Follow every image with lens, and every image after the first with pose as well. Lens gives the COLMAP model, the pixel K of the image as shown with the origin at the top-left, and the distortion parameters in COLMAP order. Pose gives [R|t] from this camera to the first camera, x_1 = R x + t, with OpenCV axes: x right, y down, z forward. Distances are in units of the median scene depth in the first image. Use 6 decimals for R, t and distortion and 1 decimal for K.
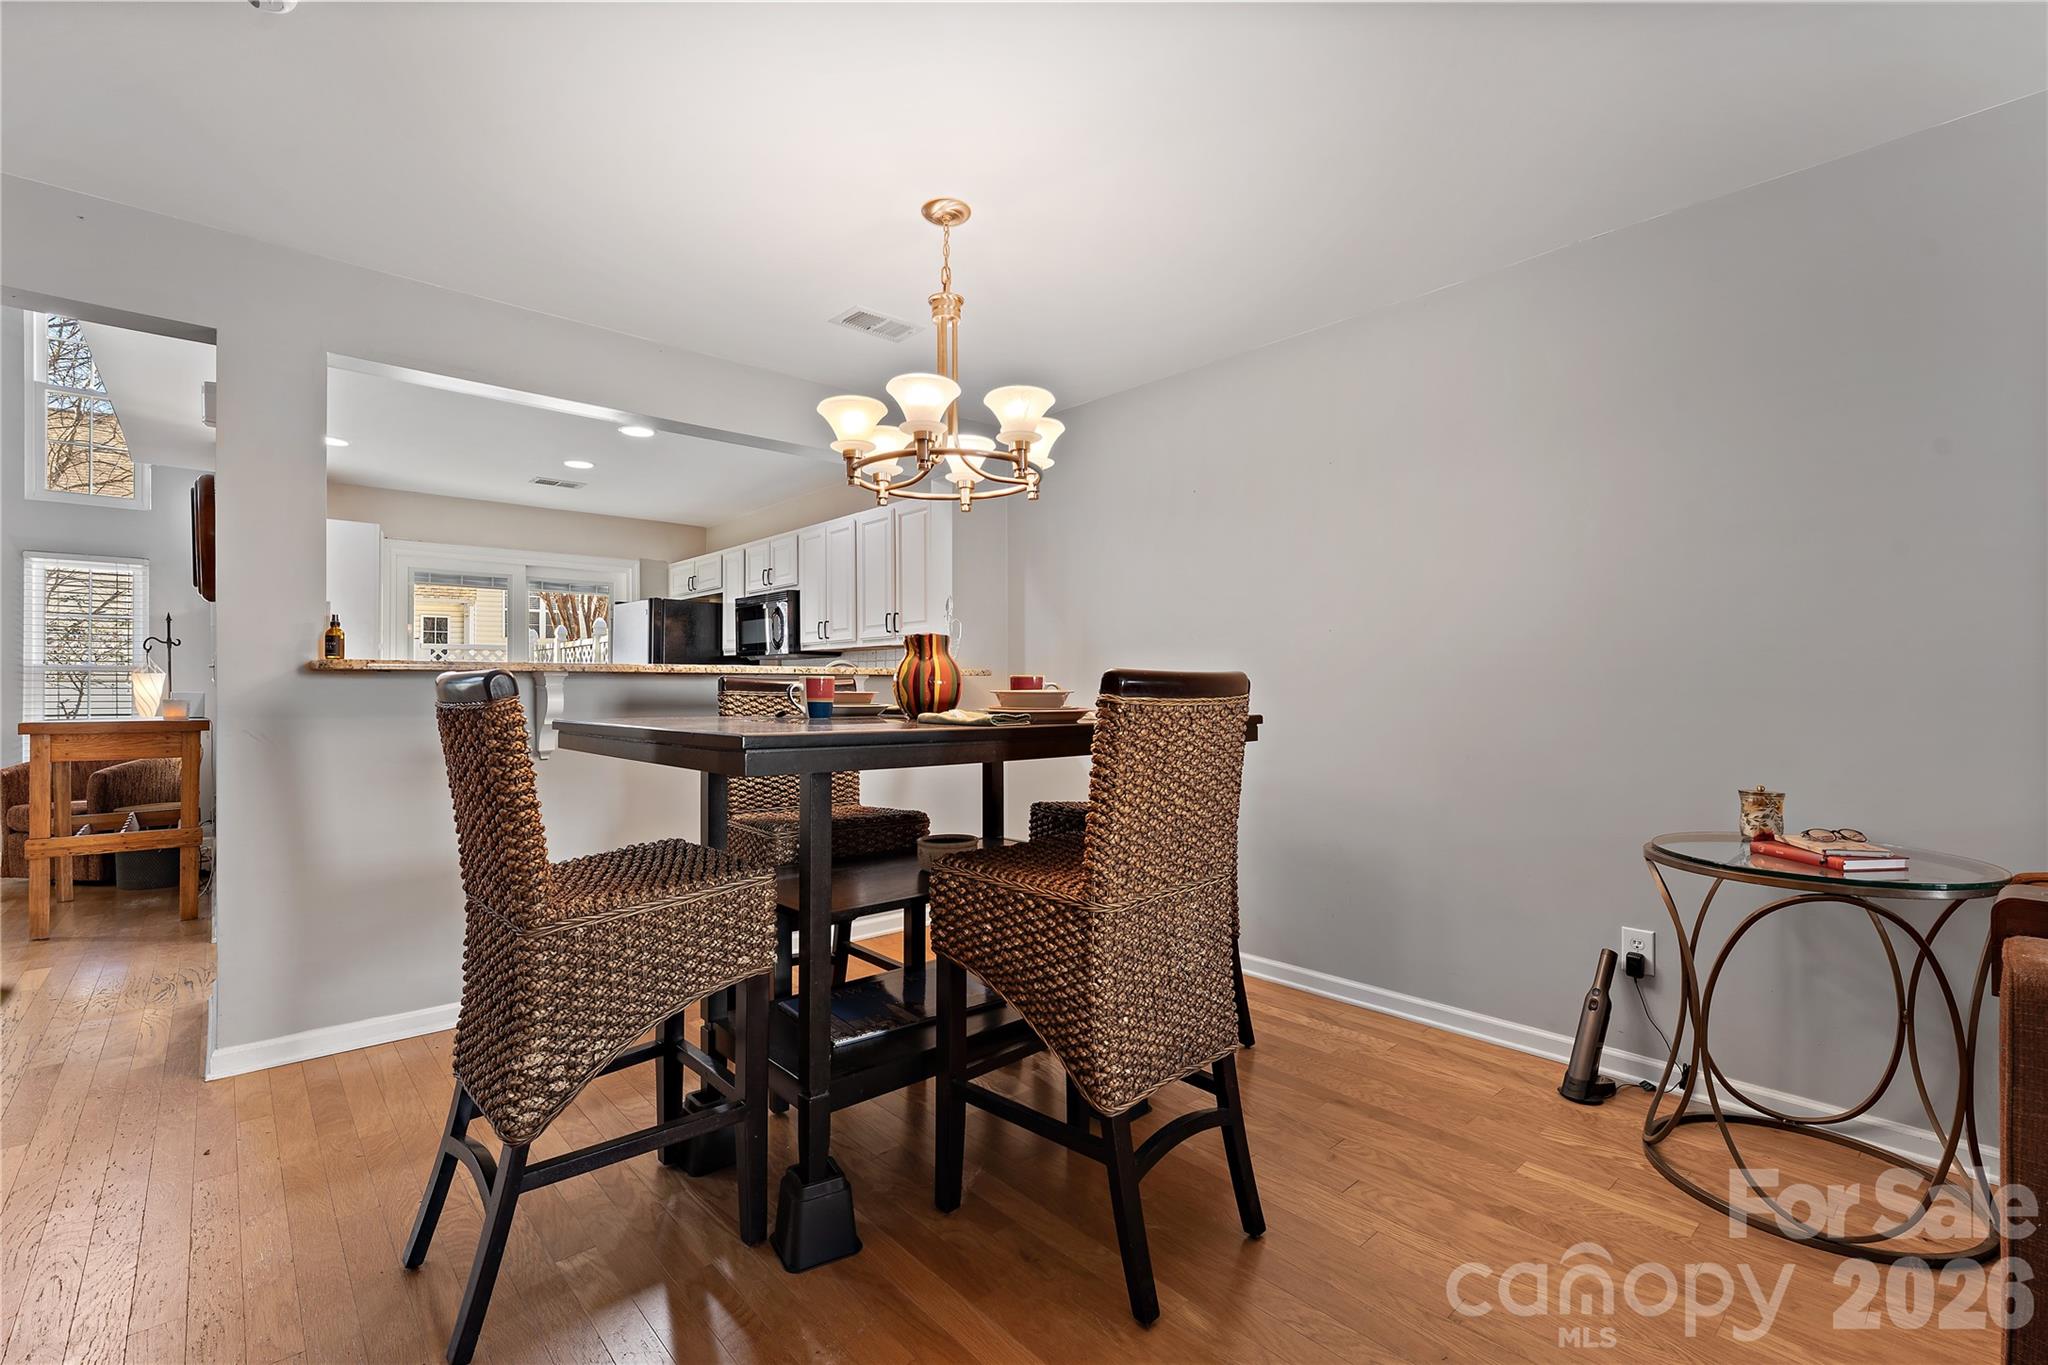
lens RADIAL K [[875.8, 0, 1031.9], [0, 875.8, 688.2], [0, 0, 1]] dist [-0.012742, 0.001831]
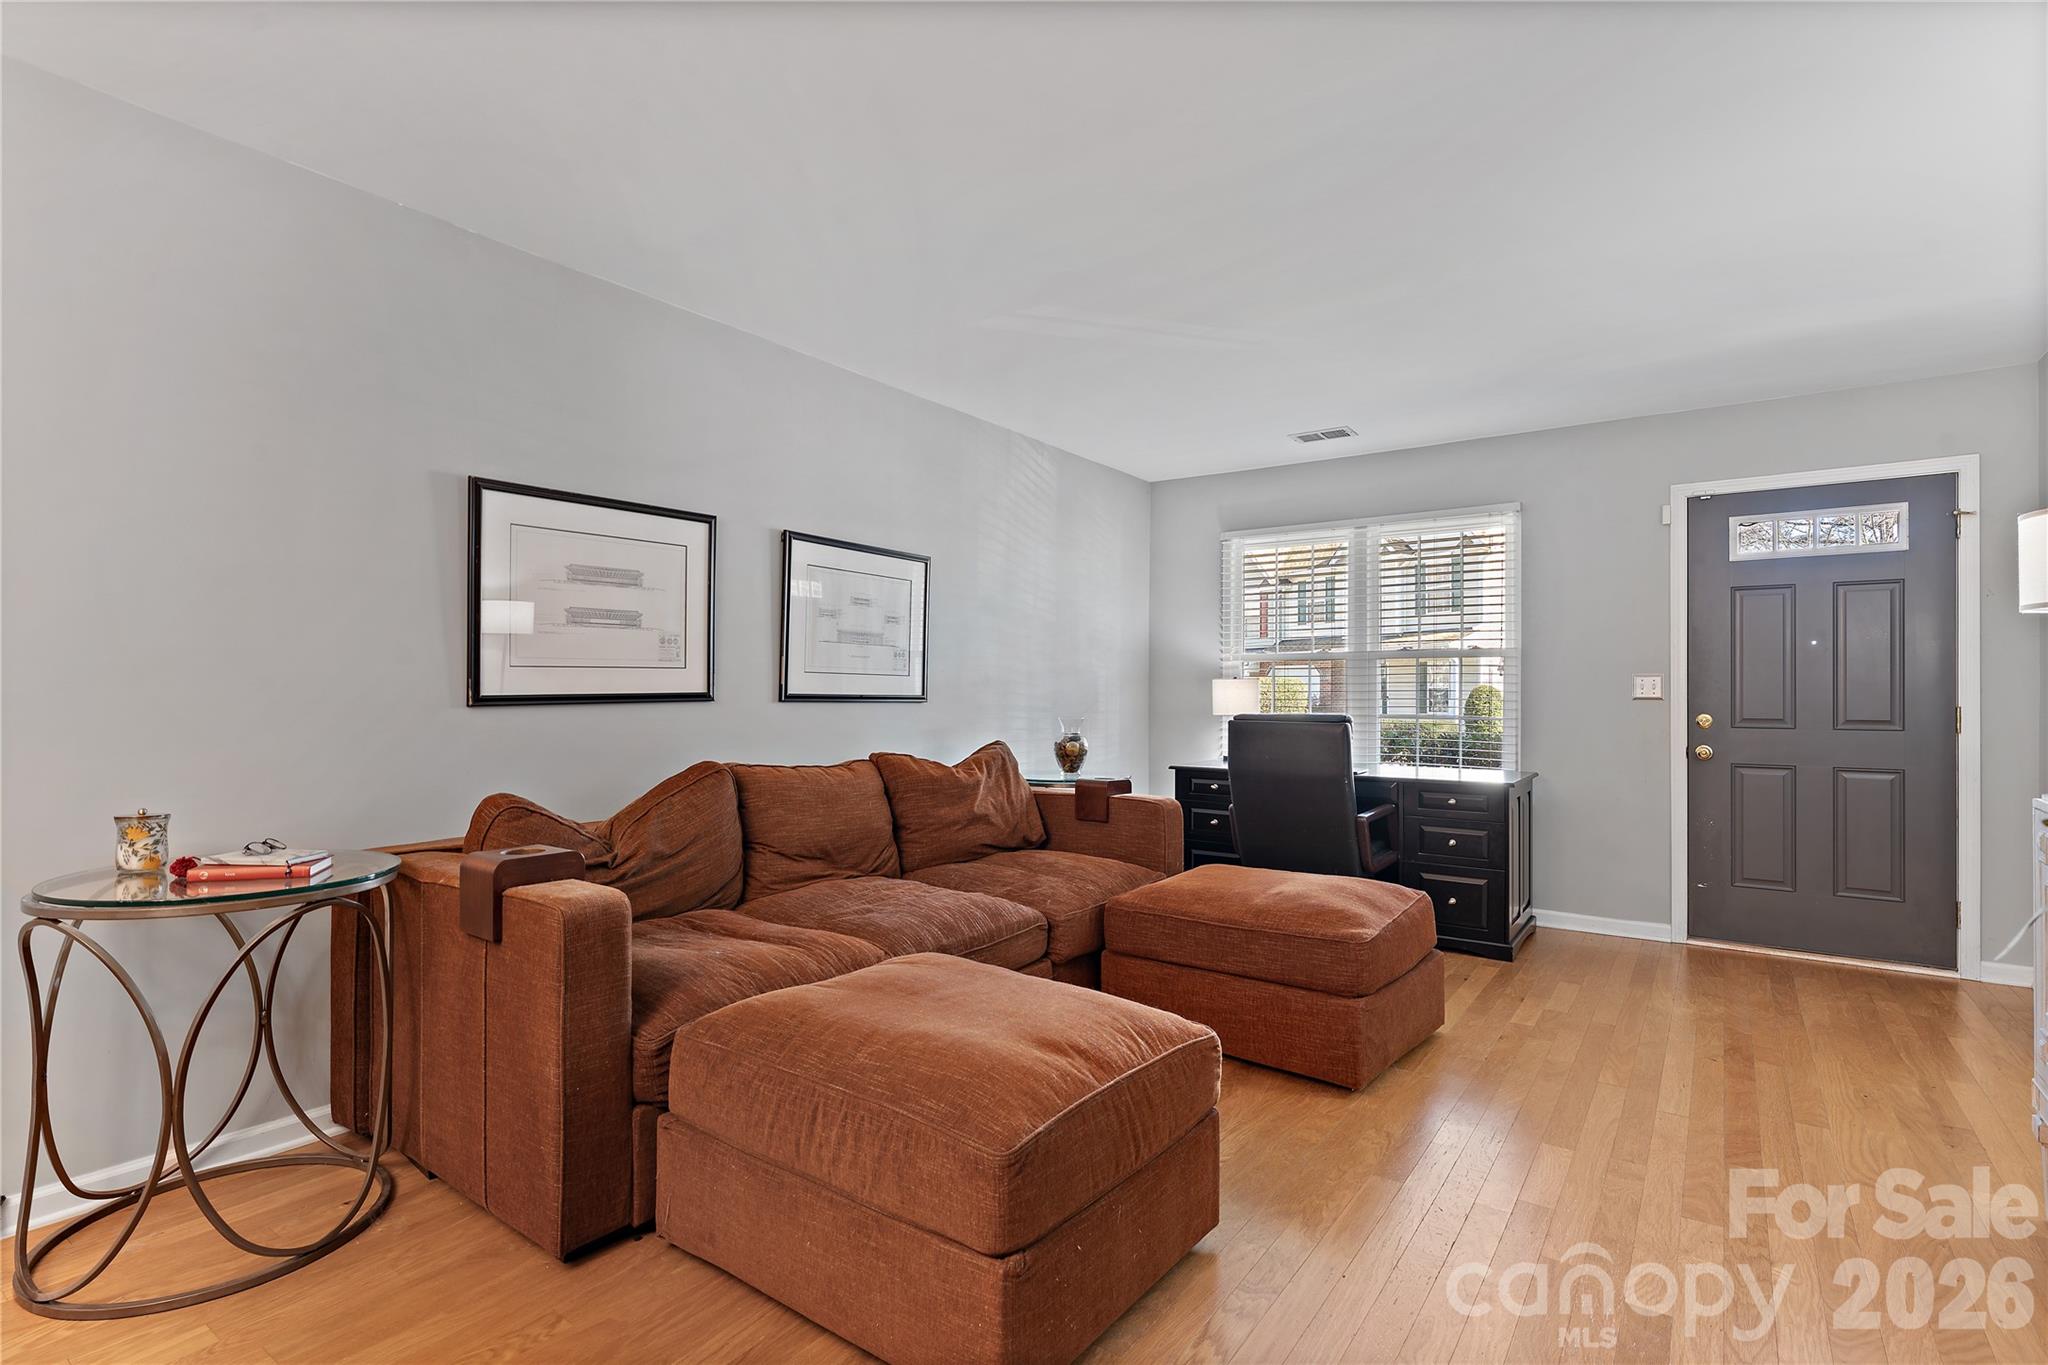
lens RADIAL K [[995.8, 0, 1024.1], [0, 995.8, 692.8], [0, 0, 1]] dist [-0.003923, 0.000560]
pose [[-0.208310, 0.001216, 0.978062, -0.338755], [-0.003488, 0.999992, -0.001986, -0.002034], [-0.978057, -0.003825, -0.208304, 0.412131]]
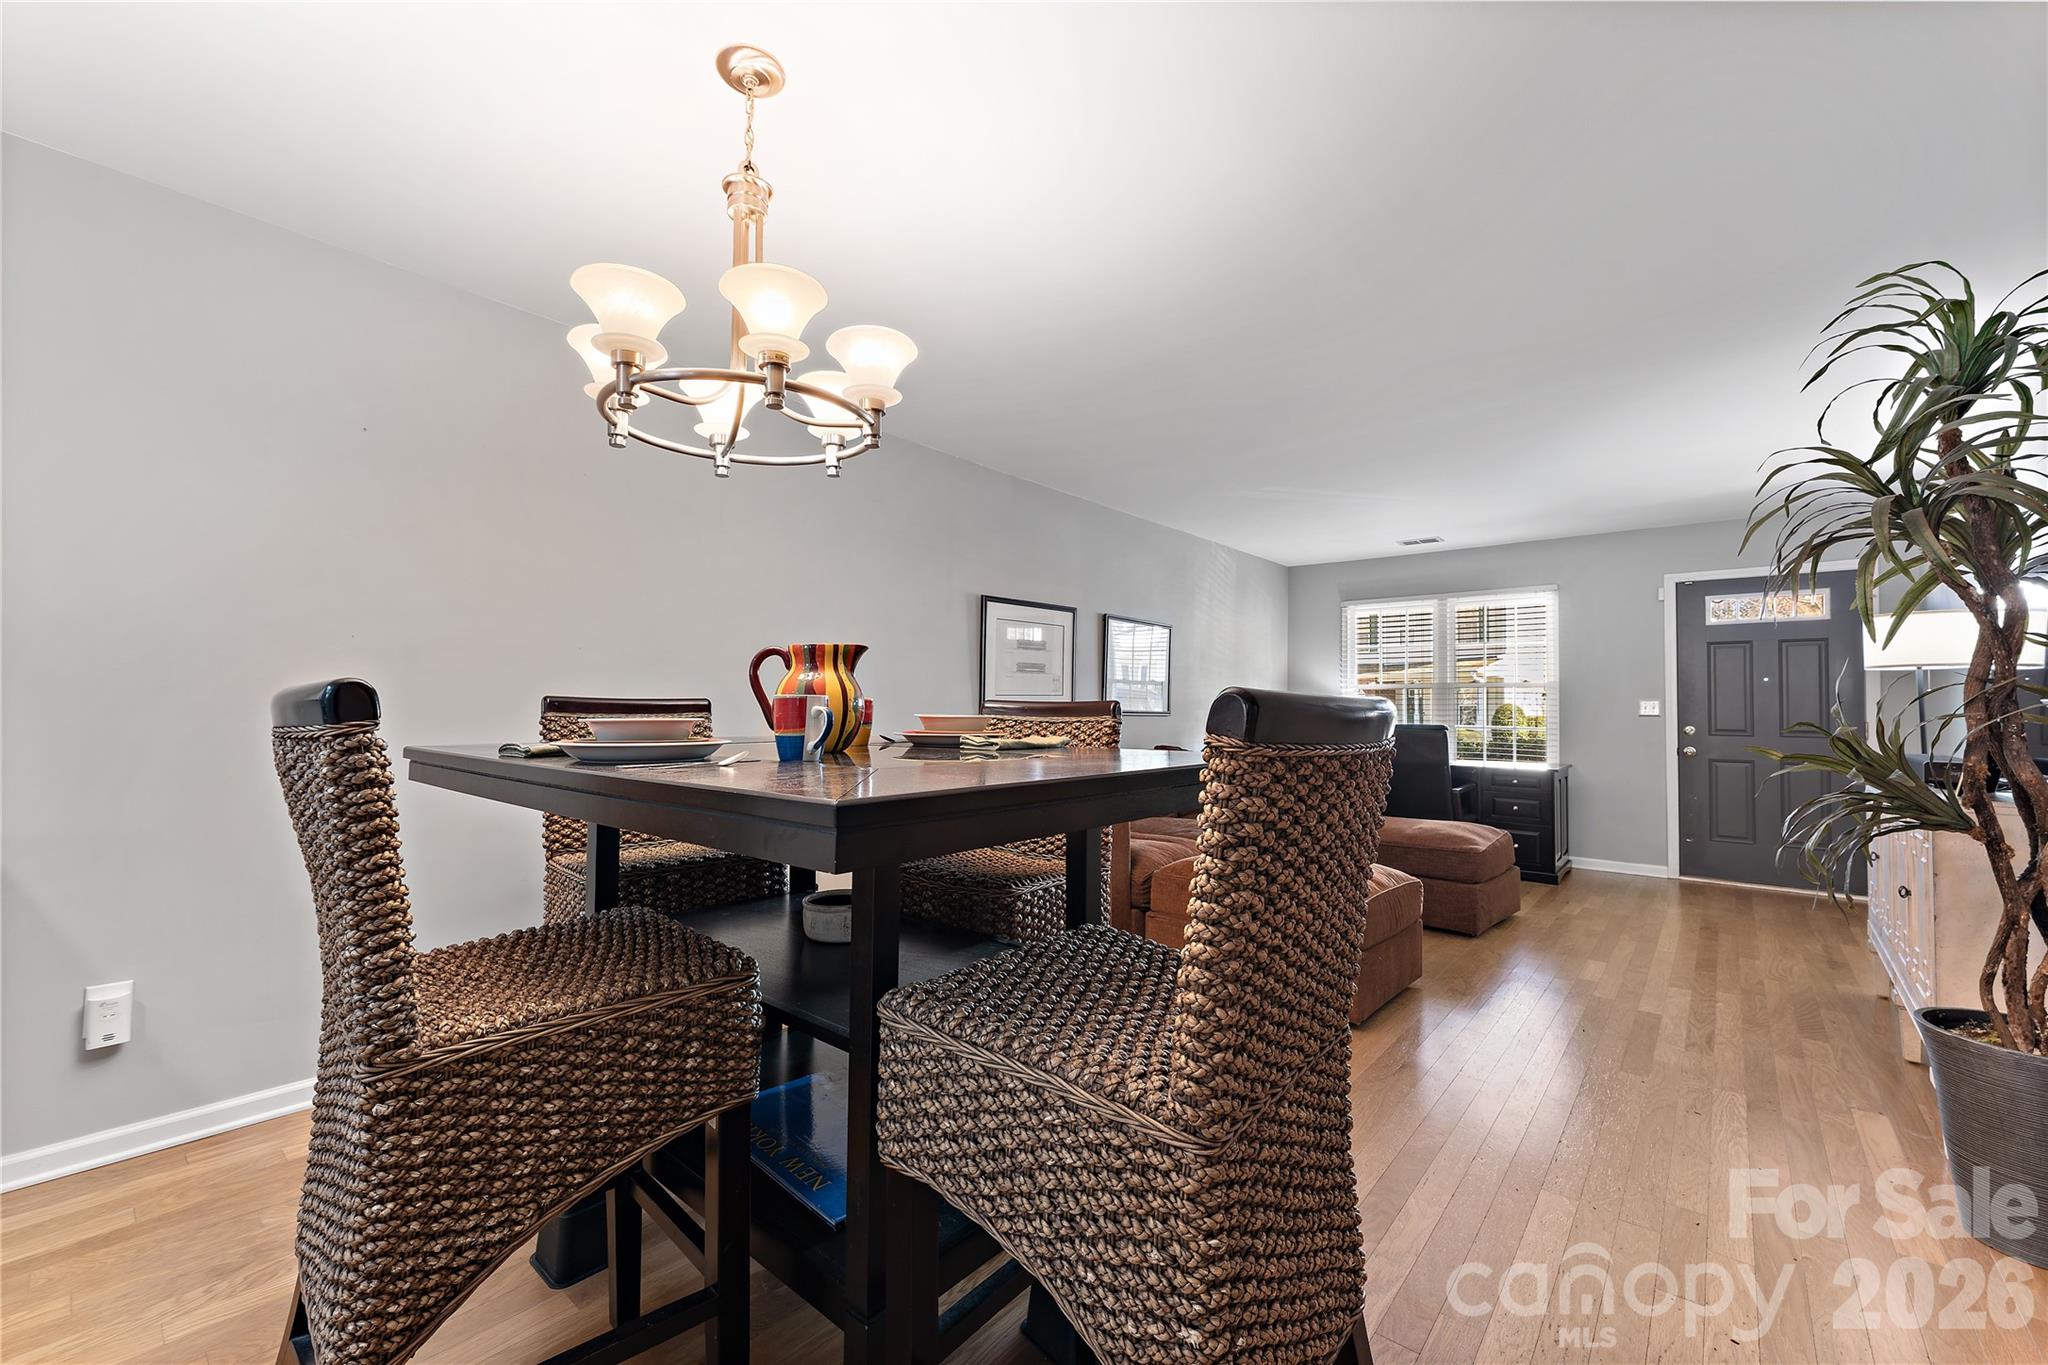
lens RADIAL K [[830.4, 0, 1010.8], [0, 830.4, 690.1], [0, 0, 1]] dist [-0.006722, -0.000004]
pose [[-0.109551, 0.021635, 0.993746, -1.013665], [-0.008192, 0.999709, -0.022668, -0.003719], [-0.993947, -0.010624, -0.109342, 1.052226]]
